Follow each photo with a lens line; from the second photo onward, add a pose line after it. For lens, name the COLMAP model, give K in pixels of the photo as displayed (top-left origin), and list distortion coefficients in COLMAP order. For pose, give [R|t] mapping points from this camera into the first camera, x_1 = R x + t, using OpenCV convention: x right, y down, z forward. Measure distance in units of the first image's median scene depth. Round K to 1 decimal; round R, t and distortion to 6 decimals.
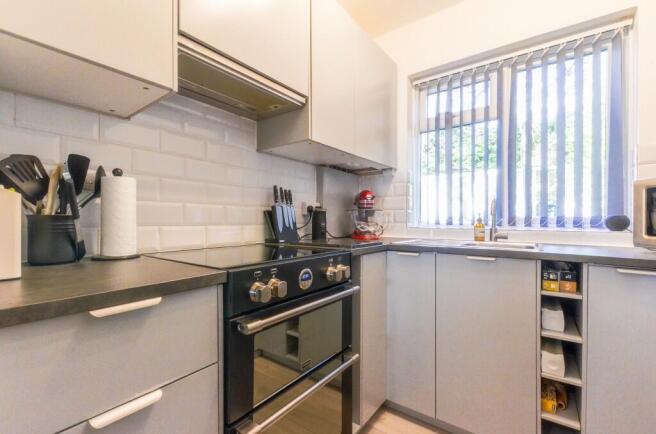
lens RADIAL K [[281.7, 0, 338.2], [0, 281.7, 219.2], [0, 0, 1]] dist [-0.000310, -0.000375]
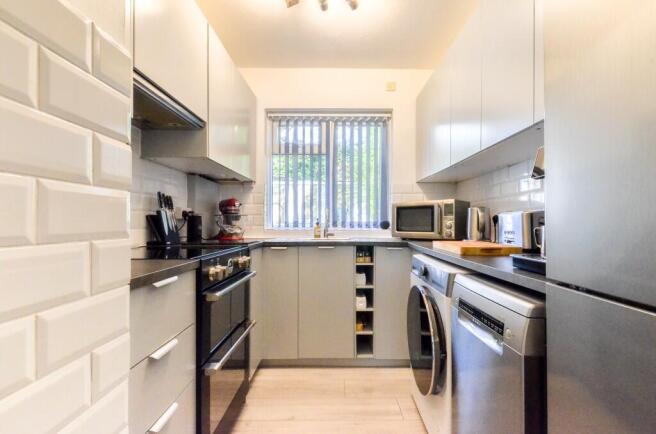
lens RADIAL K [[281.7, 0, 338.2], [0, 281.7, 219.2], [0, 0, 1]] dist [-0.000310, -0.000375]
pose [[0.805858, 0.006391, 0.592074, -0.305187], [0.000183, 0.999939, -0.011043, -0.002821], [-0.592109, 0.009008, 0.805808, -0.264949]]
